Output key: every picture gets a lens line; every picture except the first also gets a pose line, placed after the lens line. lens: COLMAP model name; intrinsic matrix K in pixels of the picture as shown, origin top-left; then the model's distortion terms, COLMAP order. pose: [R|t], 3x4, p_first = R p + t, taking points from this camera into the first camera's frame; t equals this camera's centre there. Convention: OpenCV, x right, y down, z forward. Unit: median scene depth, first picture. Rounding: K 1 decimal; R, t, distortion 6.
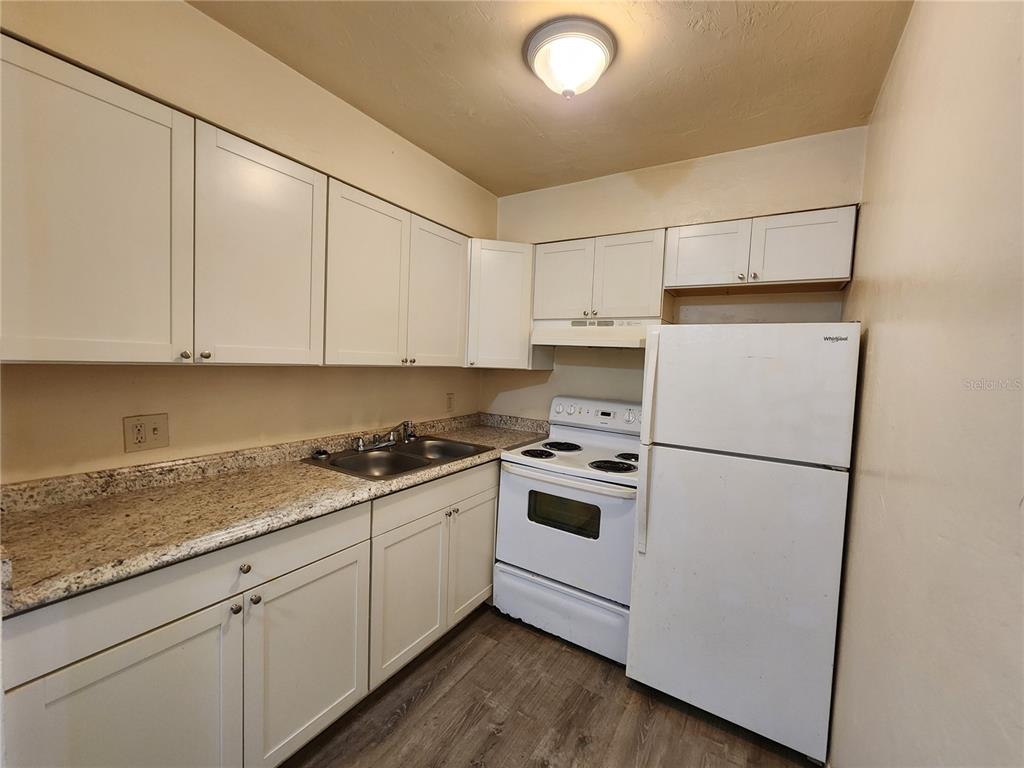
lens RADIAL K [[421.5, 0, 514.7], [0, 421.5, 384.6], [0, 0, 1]] dist [0.000443, 0.000315]
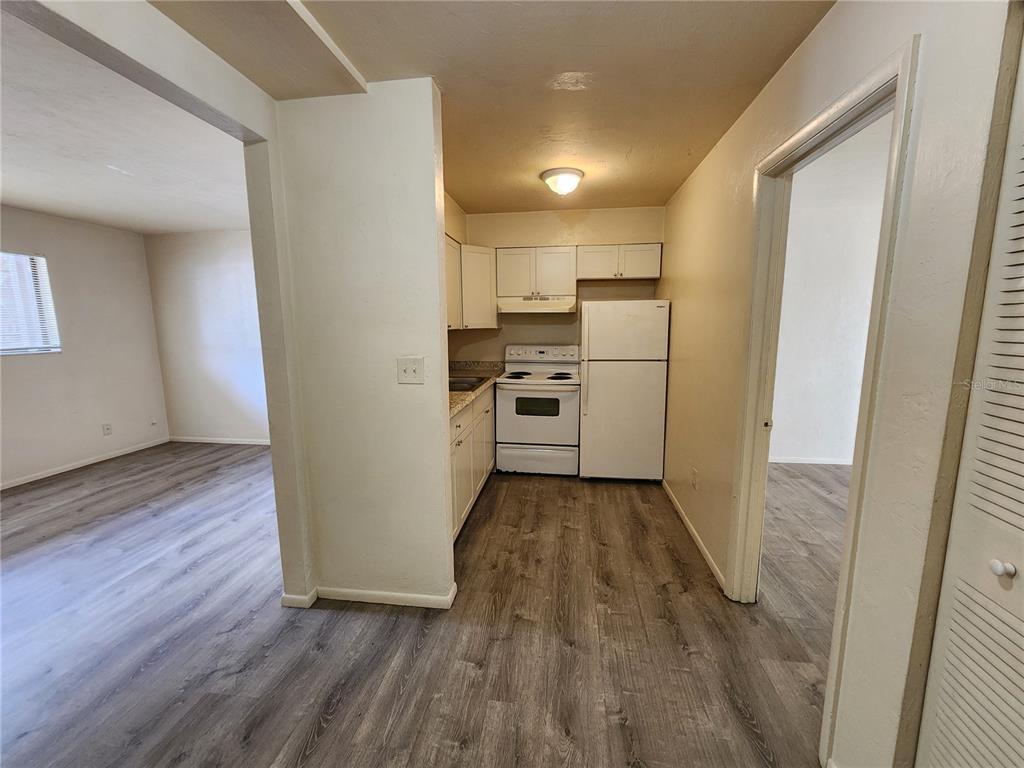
lens RADIAL K [[421.5, 0, 512.8], [0, 421.5, 387.4], [0, 0, 1]] dist [0.000443, 0.000315]
pose [[0.908267, -0.111041, 0.403386, -0.846298], [0.070941, 0.991050, 0.113079, 0.013215], [-0.412333, -0.074090, 0.908016, -0.717301]]
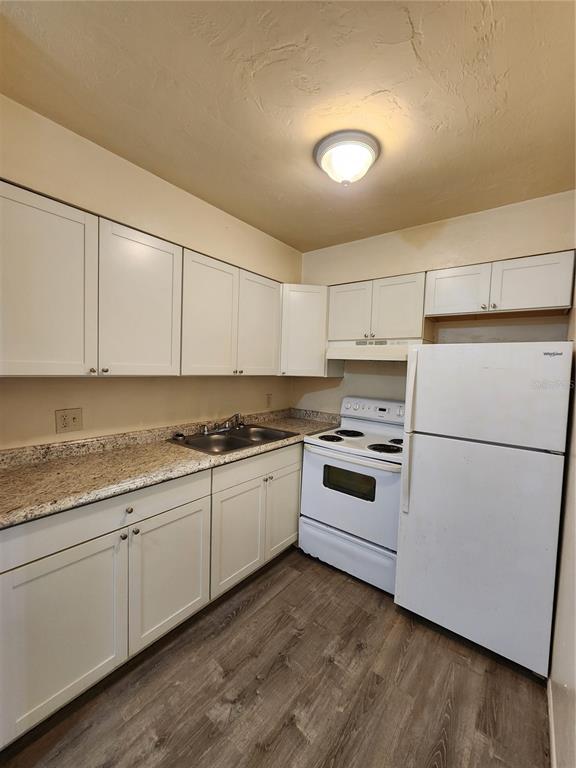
lens RADIAL K [[316.2, 0, 290.0], [0, 316.2, 385.5], [0, 0, 1]] dist [0.000443, 0.000315]
pose [[0.994670, -0.002165, -0.103091, 0.038723], [0.001730, 0.999989, -0.004309, -0.005959], [0.103099, 0.004108, 0.994663, -0.053312]]
